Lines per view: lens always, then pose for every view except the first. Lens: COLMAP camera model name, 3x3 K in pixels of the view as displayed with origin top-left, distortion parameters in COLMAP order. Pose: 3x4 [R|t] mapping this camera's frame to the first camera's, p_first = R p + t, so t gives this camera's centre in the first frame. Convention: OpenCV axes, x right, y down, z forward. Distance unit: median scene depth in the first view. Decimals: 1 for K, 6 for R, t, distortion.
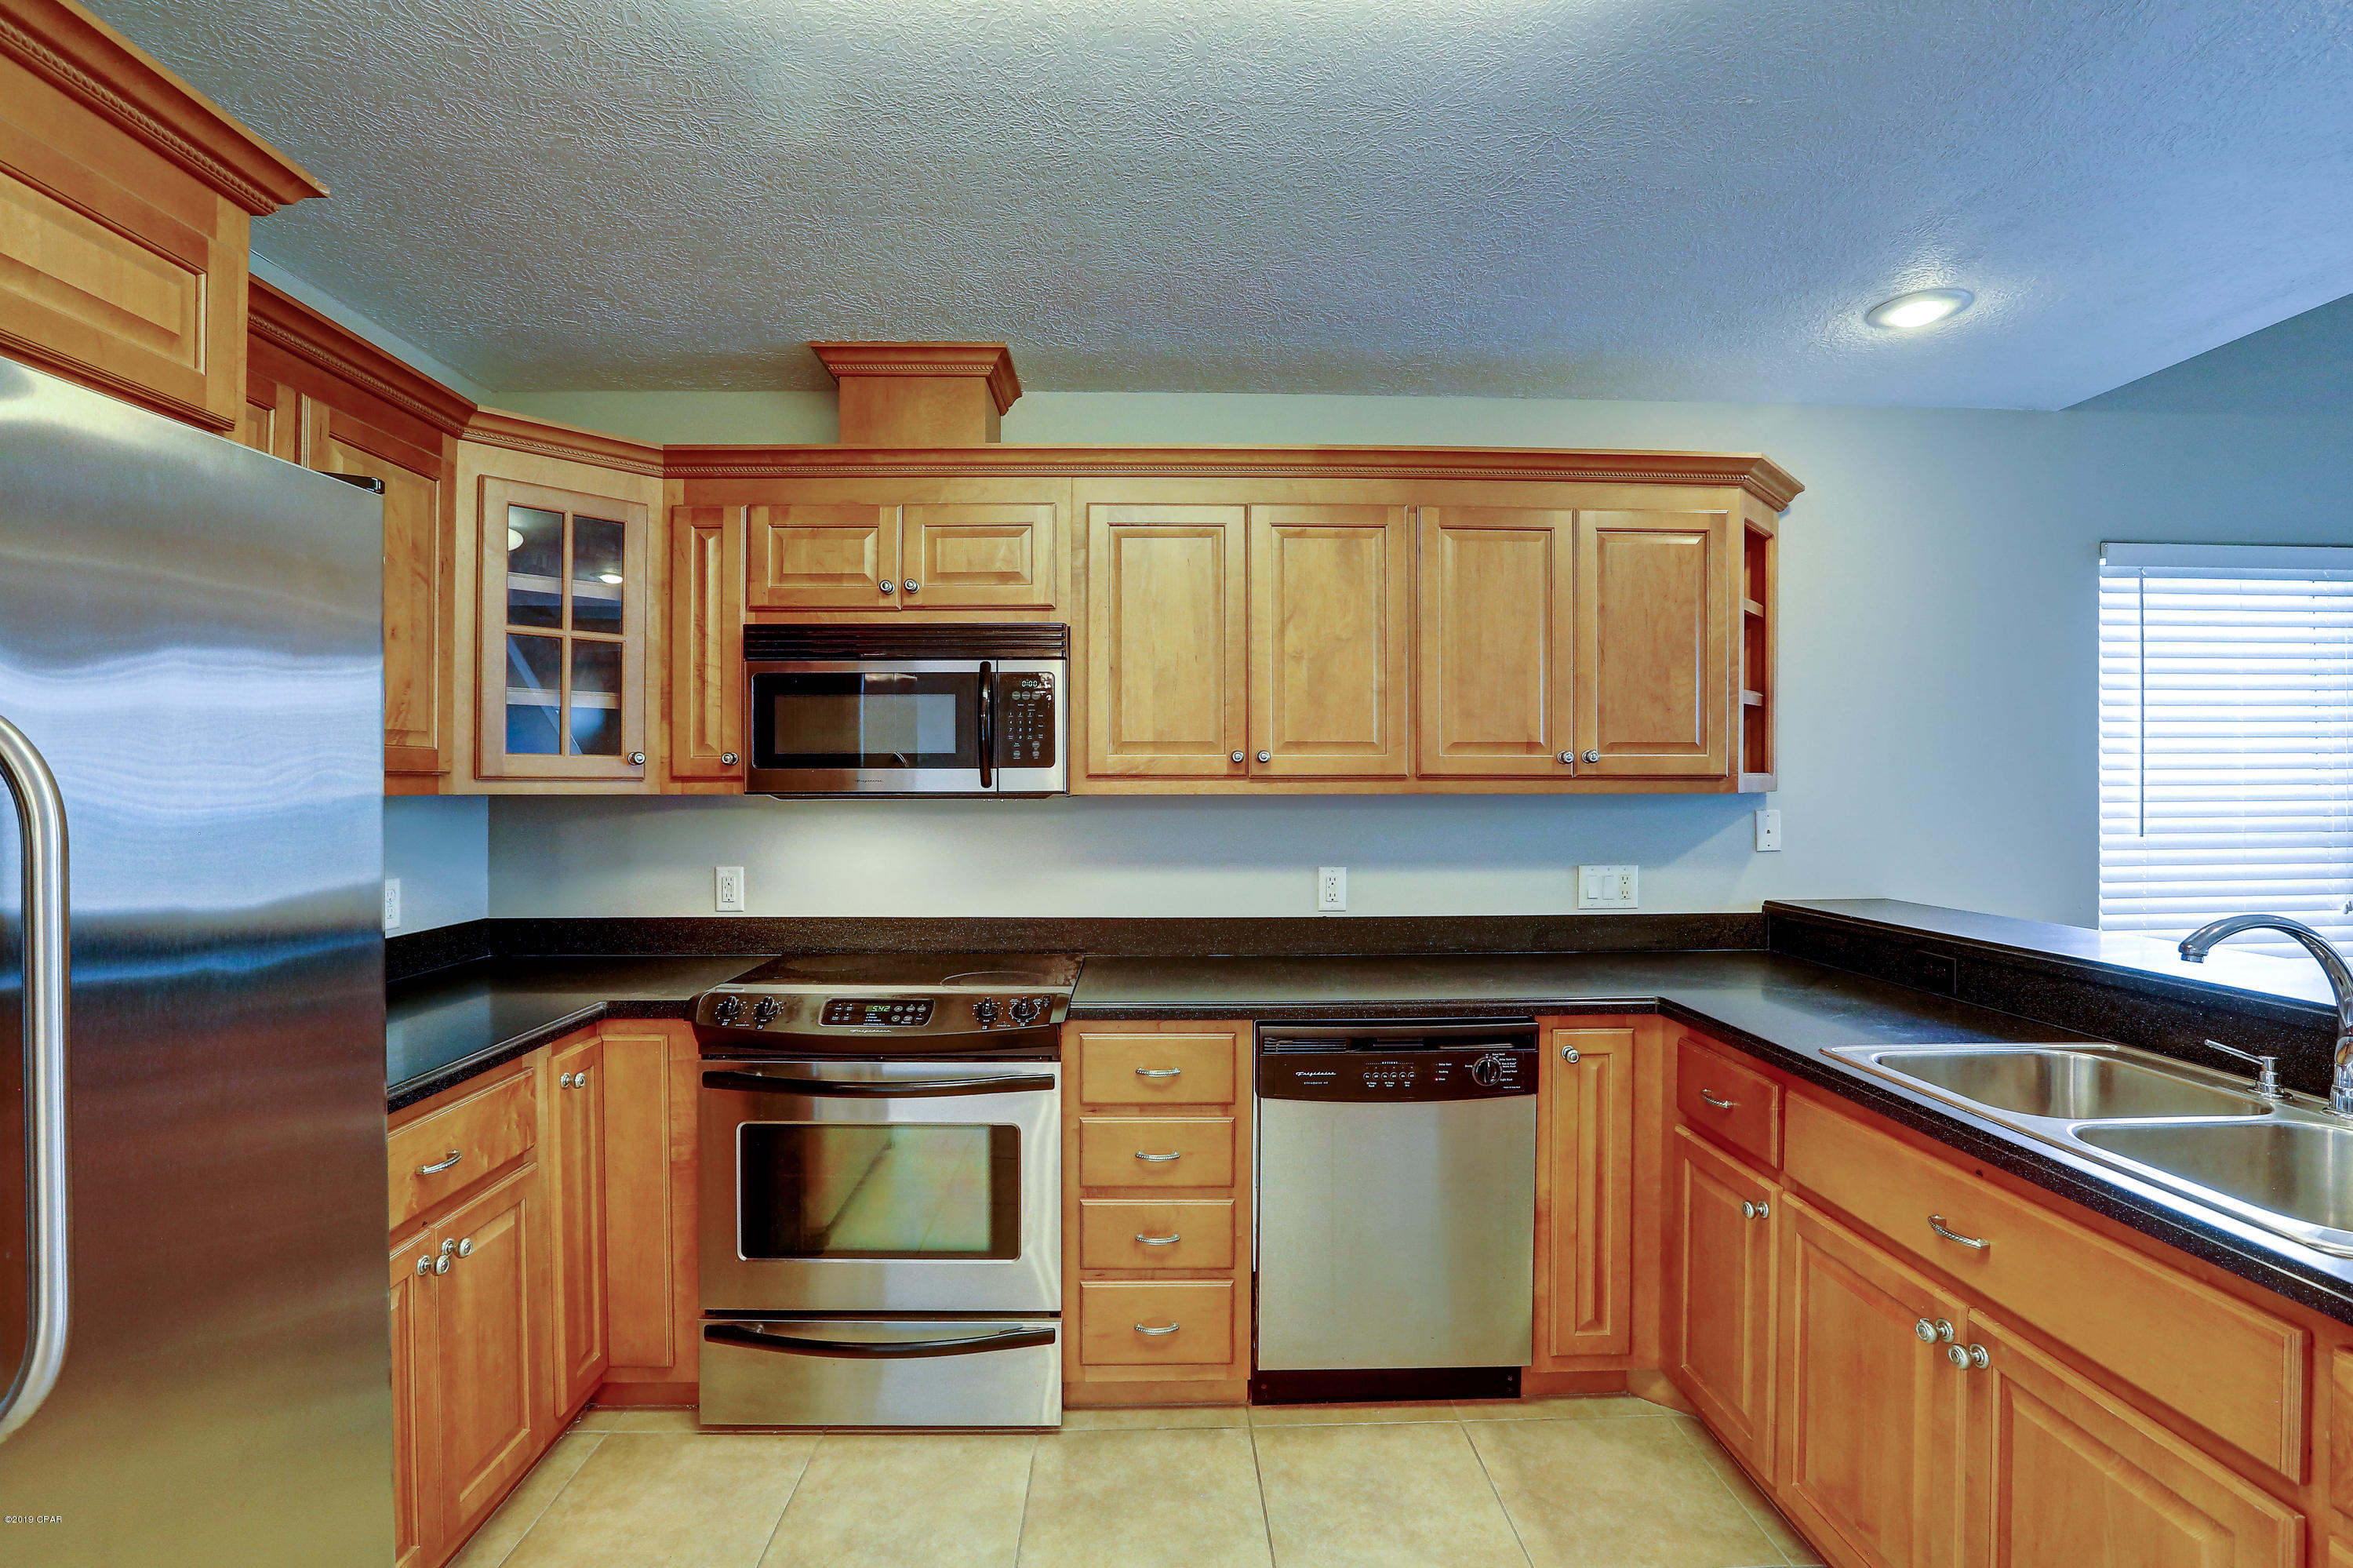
lens RADIAL K [[1069.5, 0, 1172.4], [0, 1069.5, 782.4], [0, 0, 1]] dist [-0.044676, 0.012812]
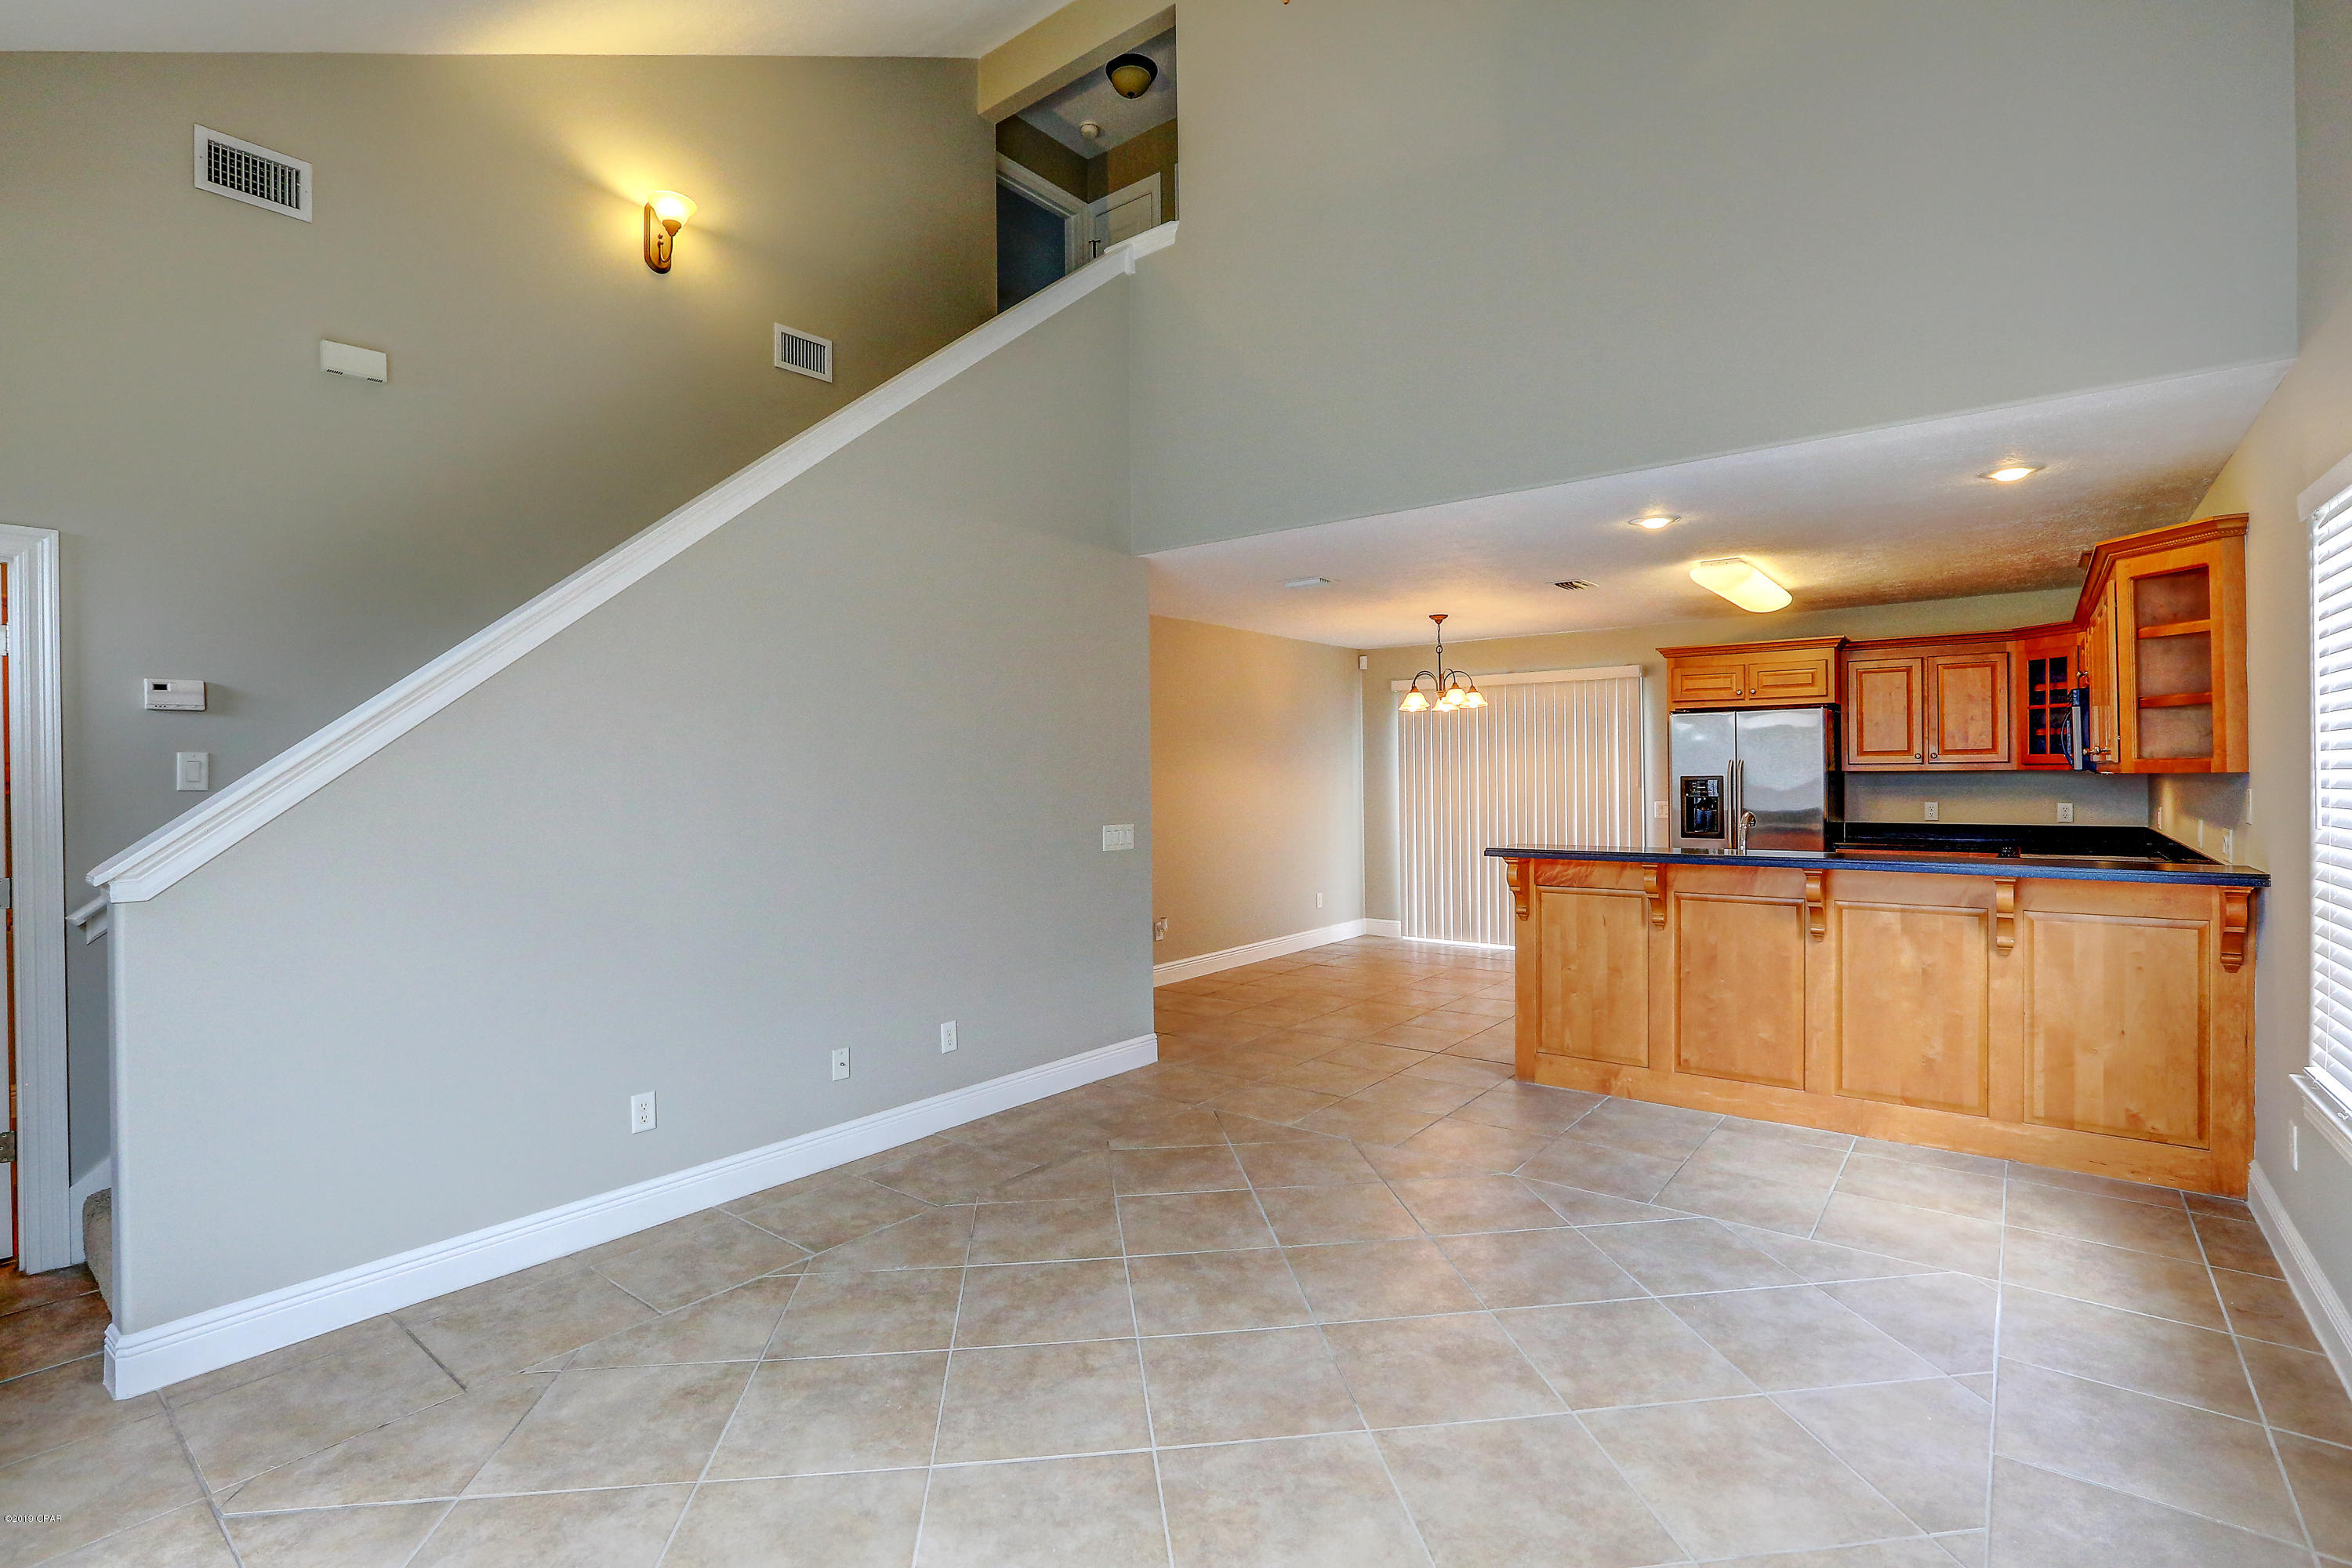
lens RADIAL K [[1086.9, 0, 1168.1], [0, 1086.9, 775.0], [0, 0, 1]] dist [-0.056466, 0.019994]
pose [[-0.644622, 0.008537, -0.764454, 2.646302], [0.012388, 0.999923, 0.000720, -0.005207], [0.764401, -0.009006, -0.644678, 1.004734]]
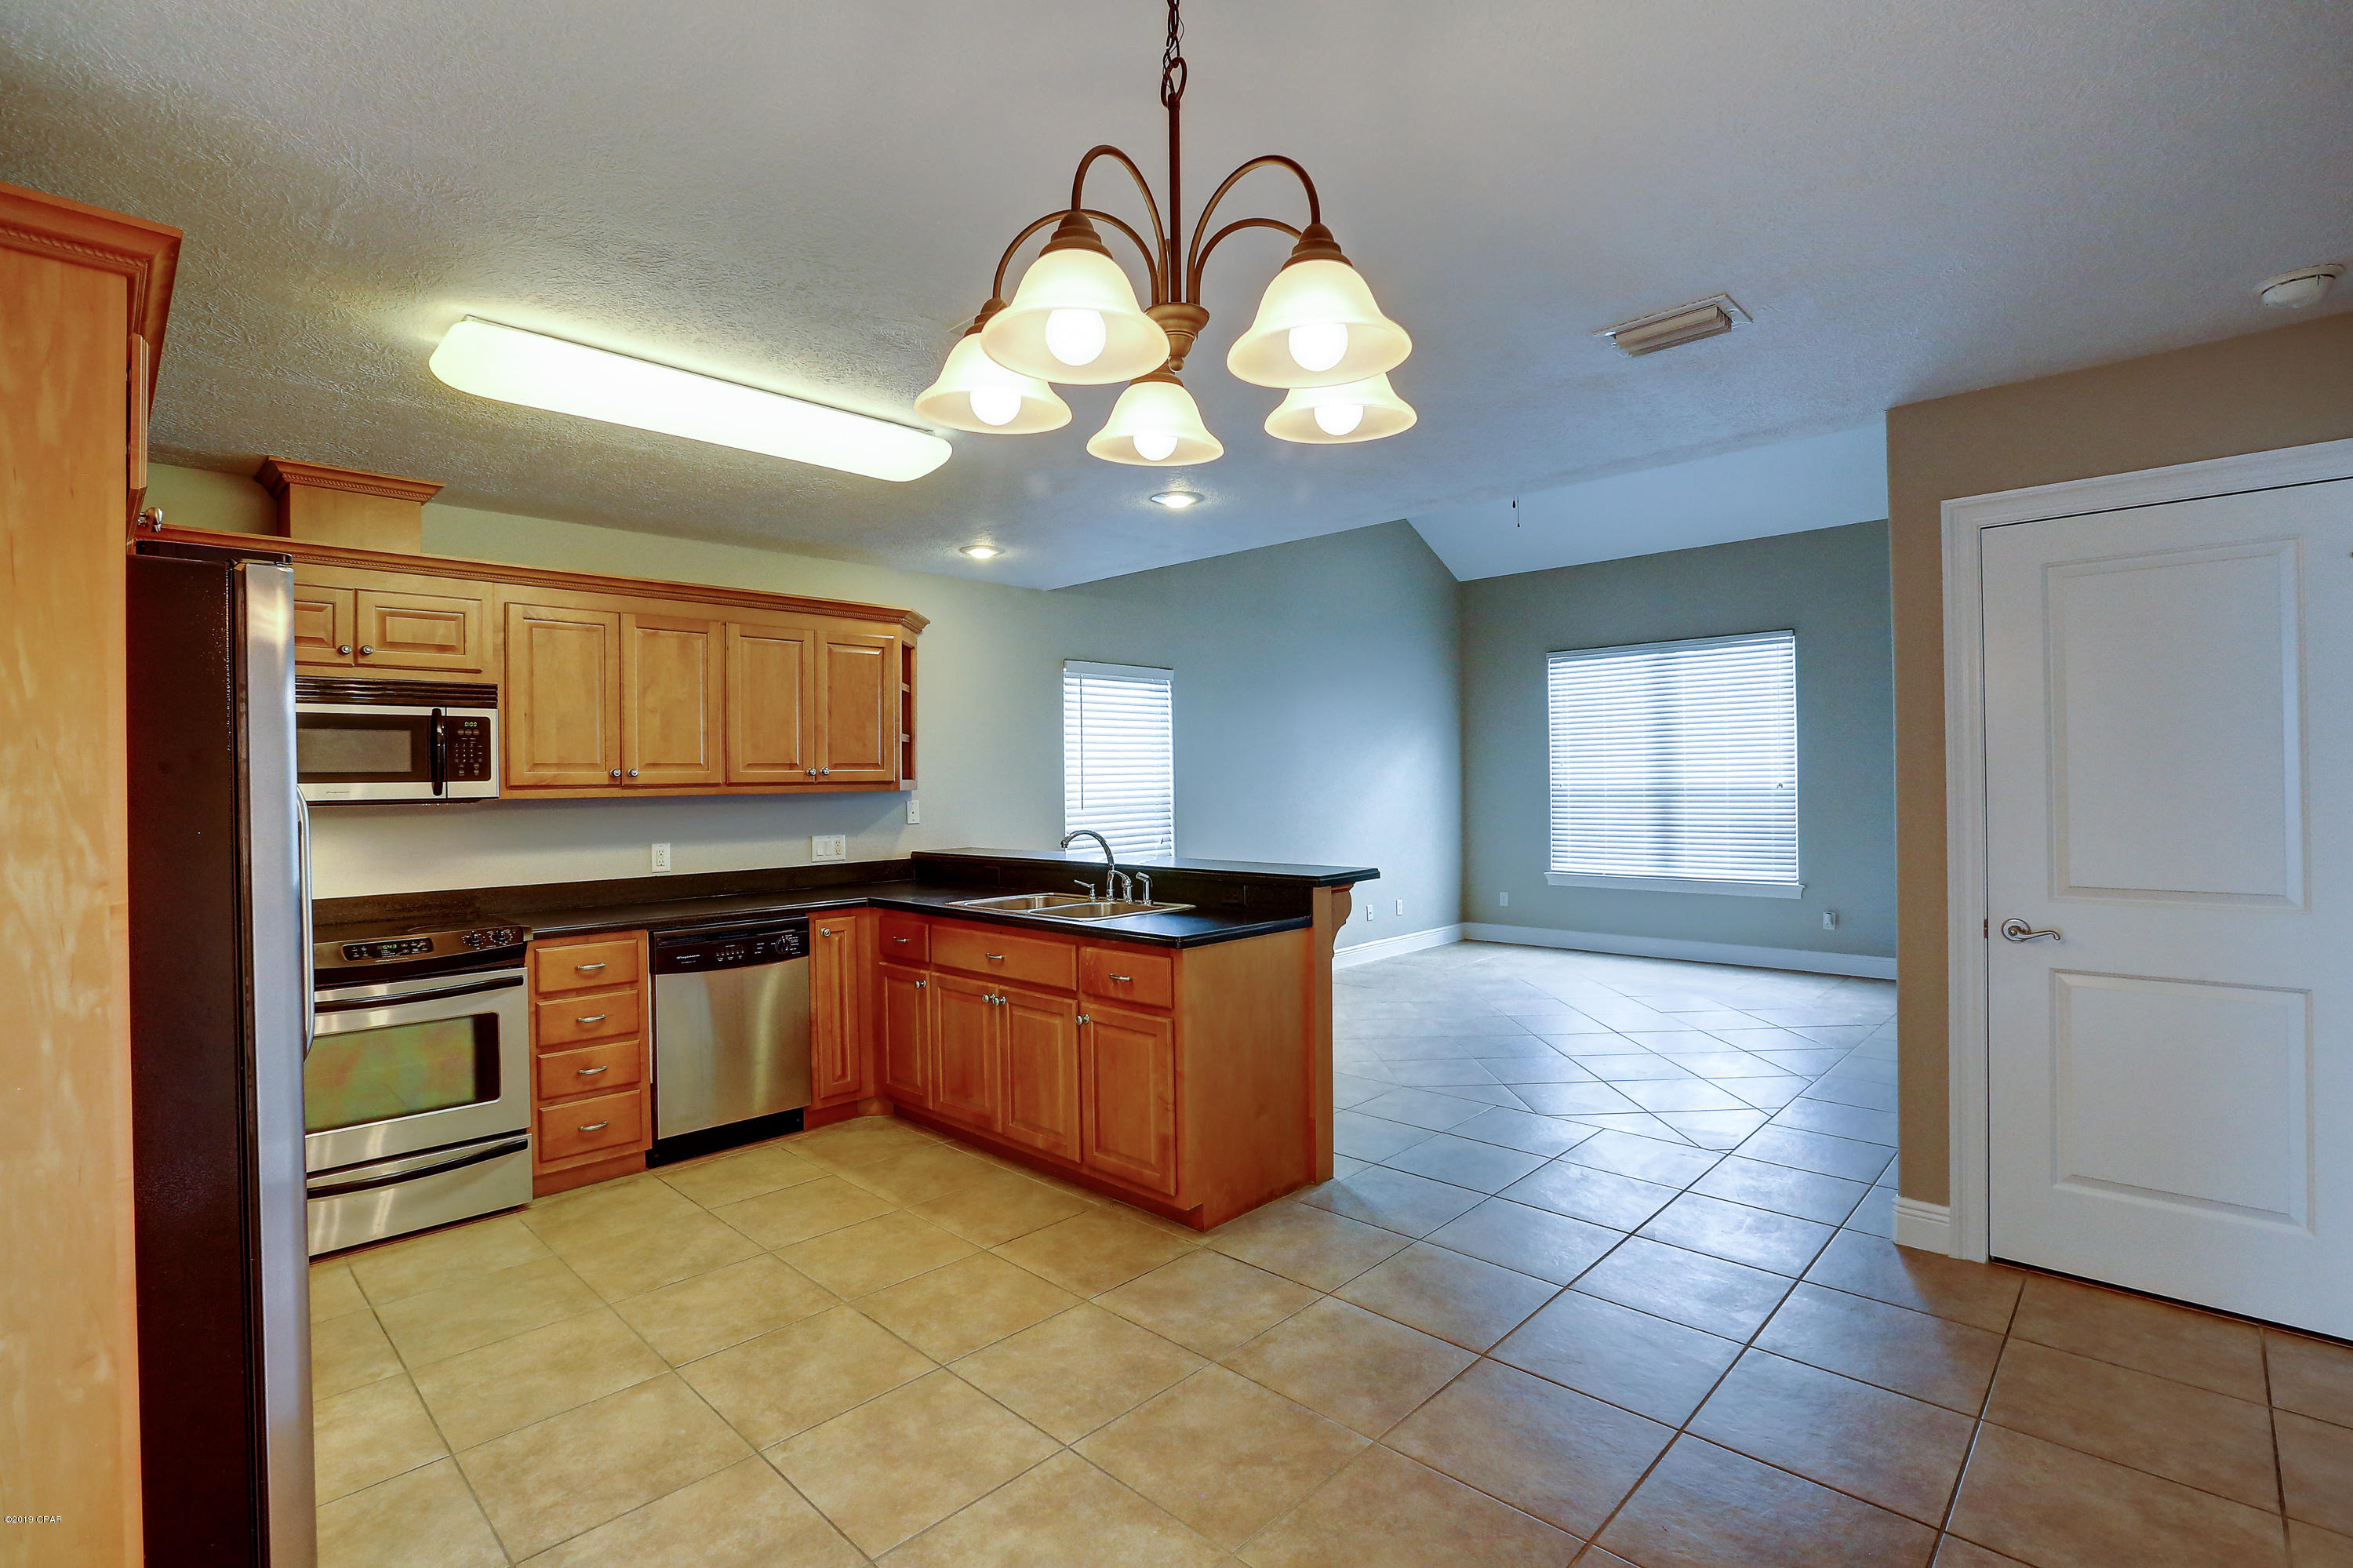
lens RADIAL K [[1069.5, 0, 1172.4], [0, 1069.5, 782.4], [0, 0, 1]] dist [-0.044676, 0.012812]
pose [[0.713322, -0.011124, 0.700748, -0.453868], [0.013780, 0.999903, 0.001845, -0.001587], [-0.700701, 0.008340, 0.713407, -0.696702]]
